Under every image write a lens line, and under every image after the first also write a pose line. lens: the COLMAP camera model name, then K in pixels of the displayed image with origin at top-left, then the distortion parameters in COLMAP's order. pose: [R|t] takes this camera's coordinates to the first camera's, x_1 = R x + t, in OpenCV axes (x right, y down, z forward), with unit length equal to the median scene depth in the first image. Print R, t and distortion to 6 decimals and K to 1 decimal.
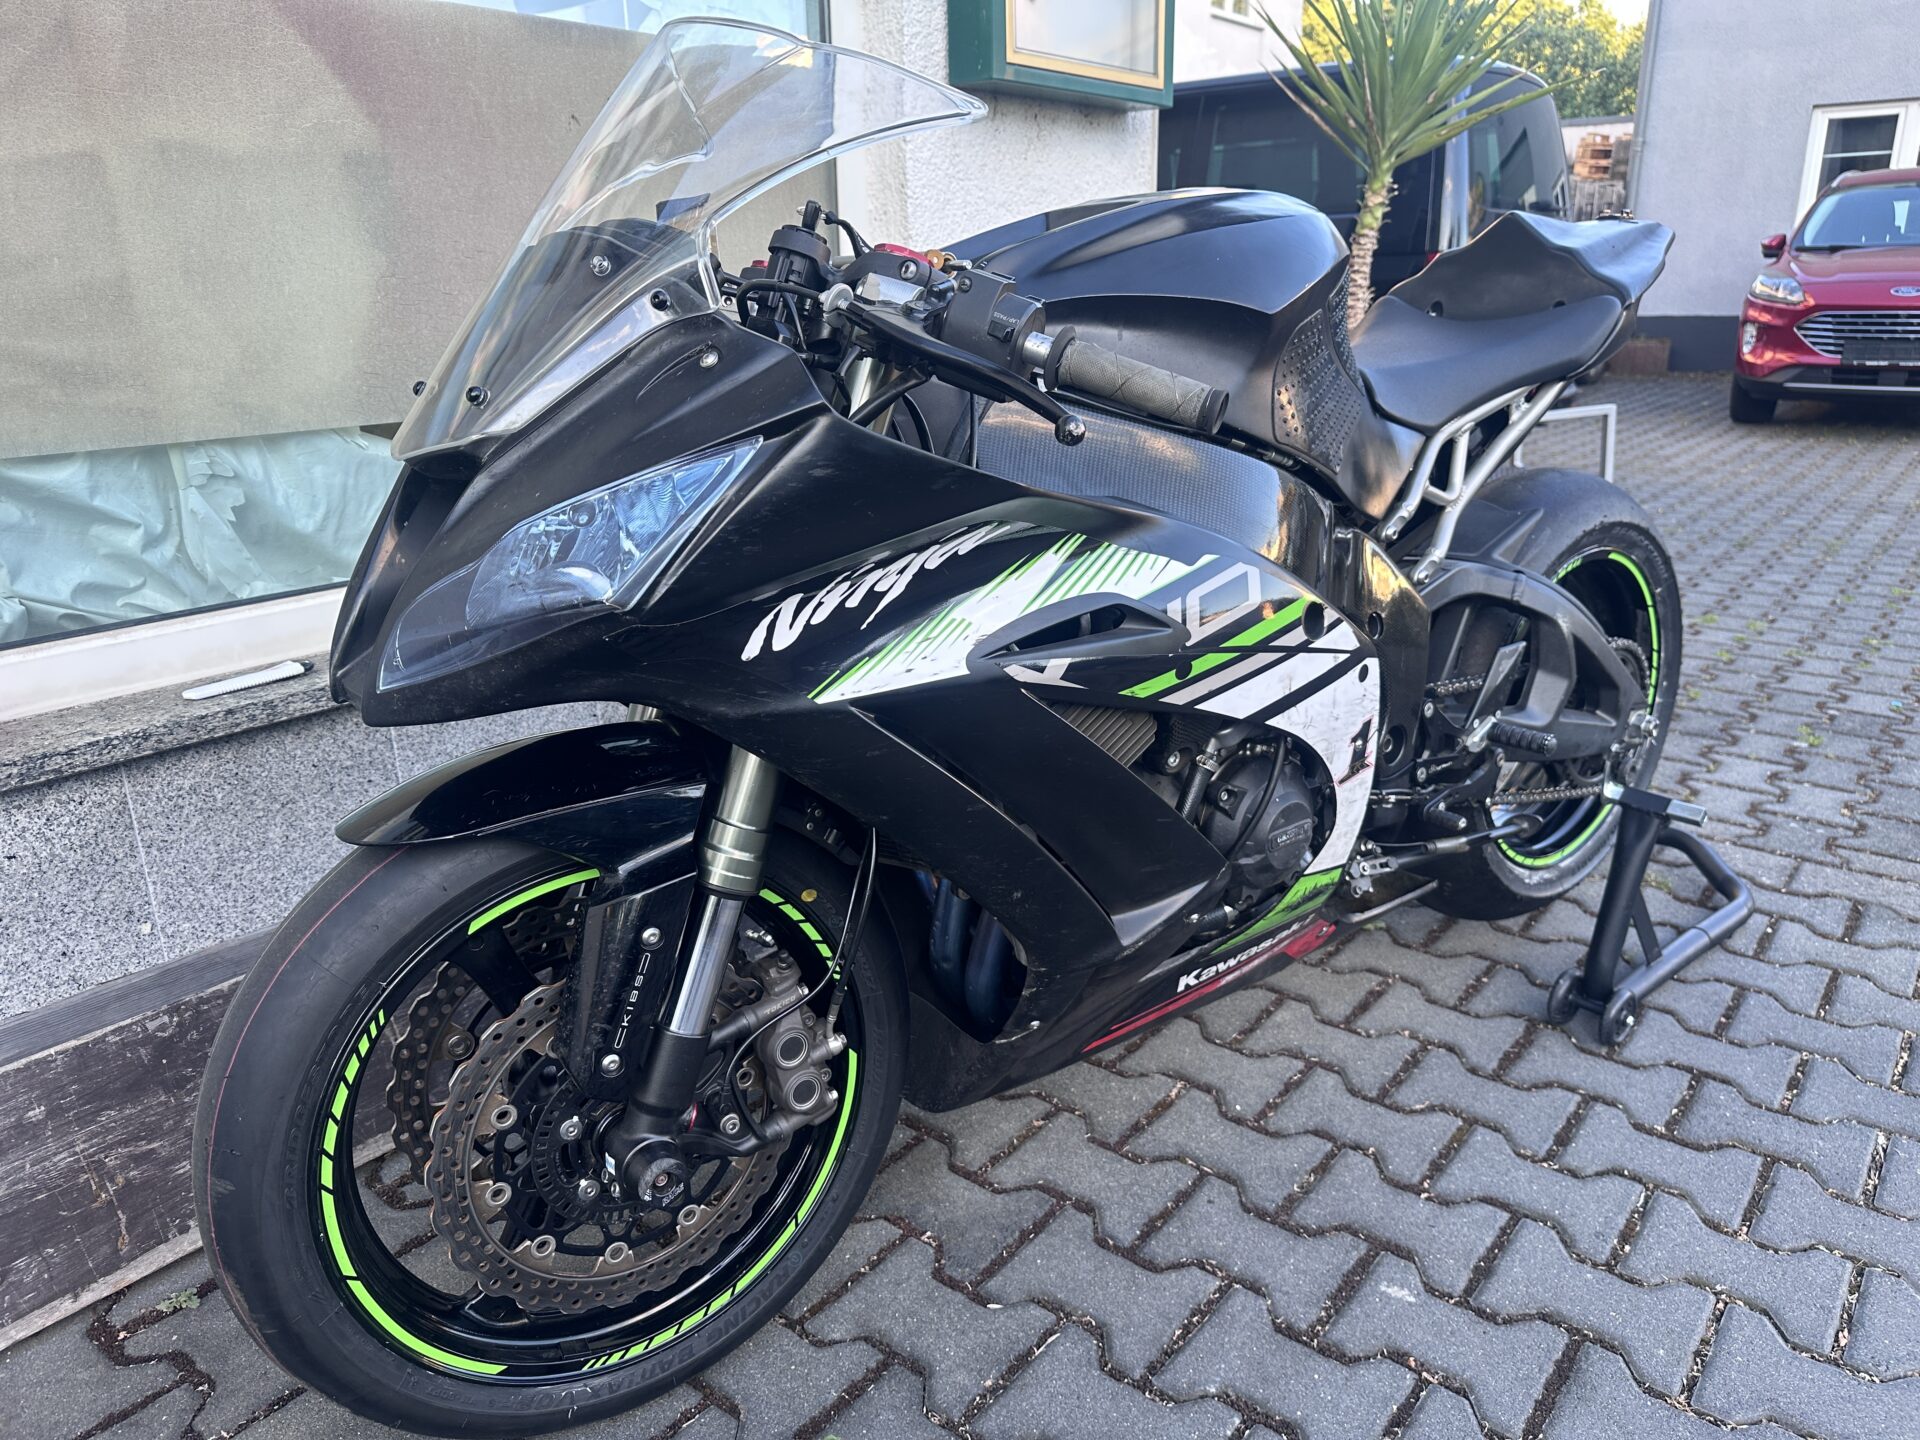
lens RADIAL K [[1364.4, 0, 974.8], [0, 1364.4, 717.1], [0, 0, 1]] dist [0.015166, -0.016462]
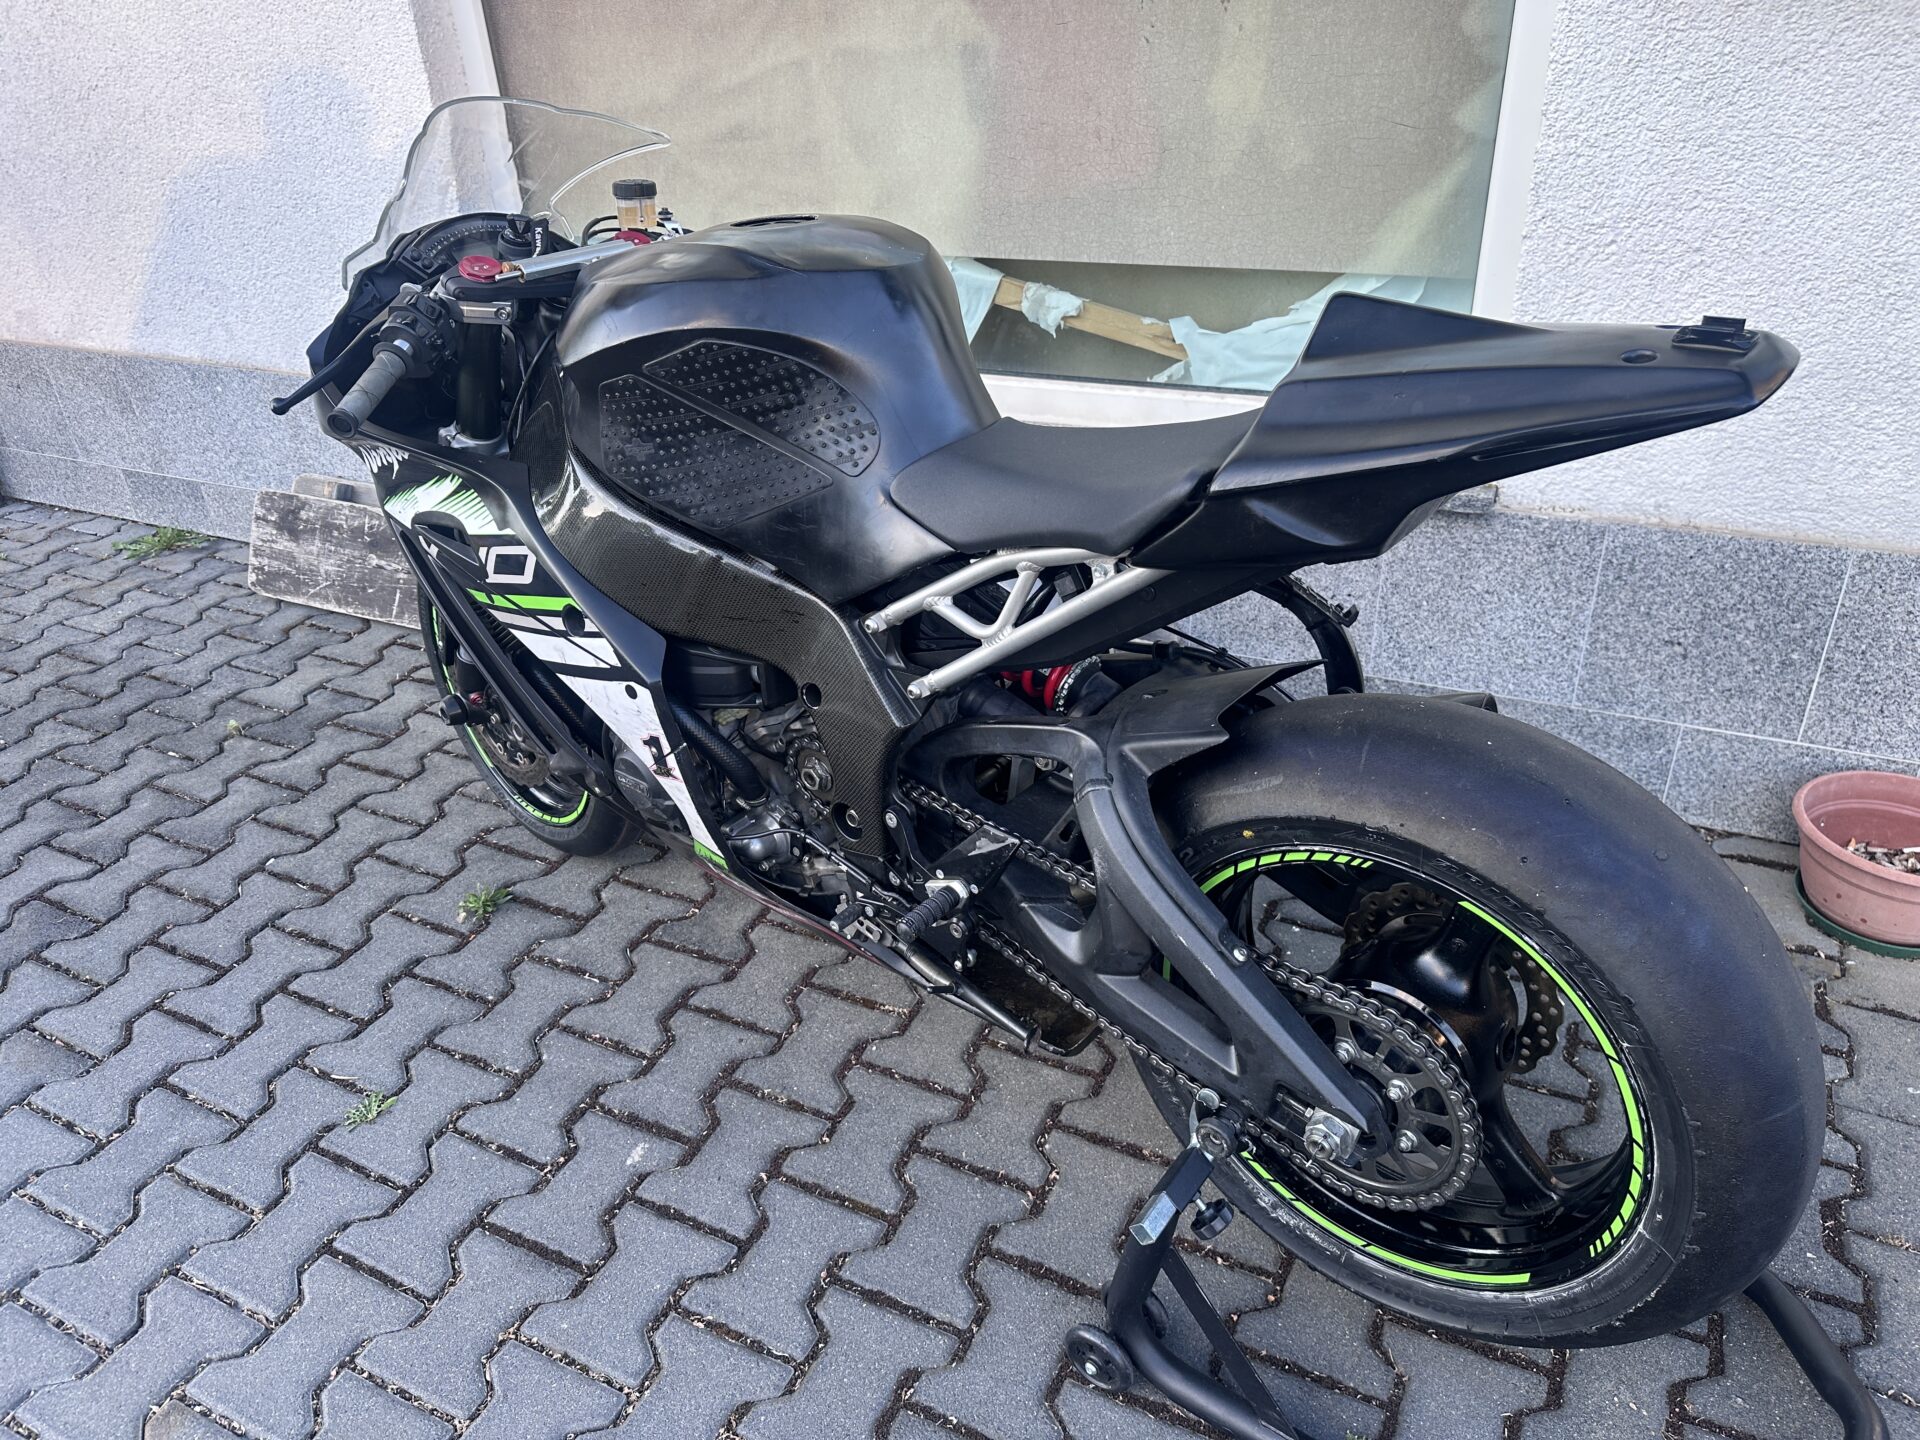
lens RADIAL K [[1364.4, 0, 956.7], [0, 1364.4, 717.7], [0, 0, 1]] dist [0.015166, -0.016462]
pose [[0.202769, 0.492905, -0.846126, 1.270087], [-0.250440, 0.861442, 0.441811, -0.565769], [0.946660, 0.122319, 0.298117, 0.885817]]
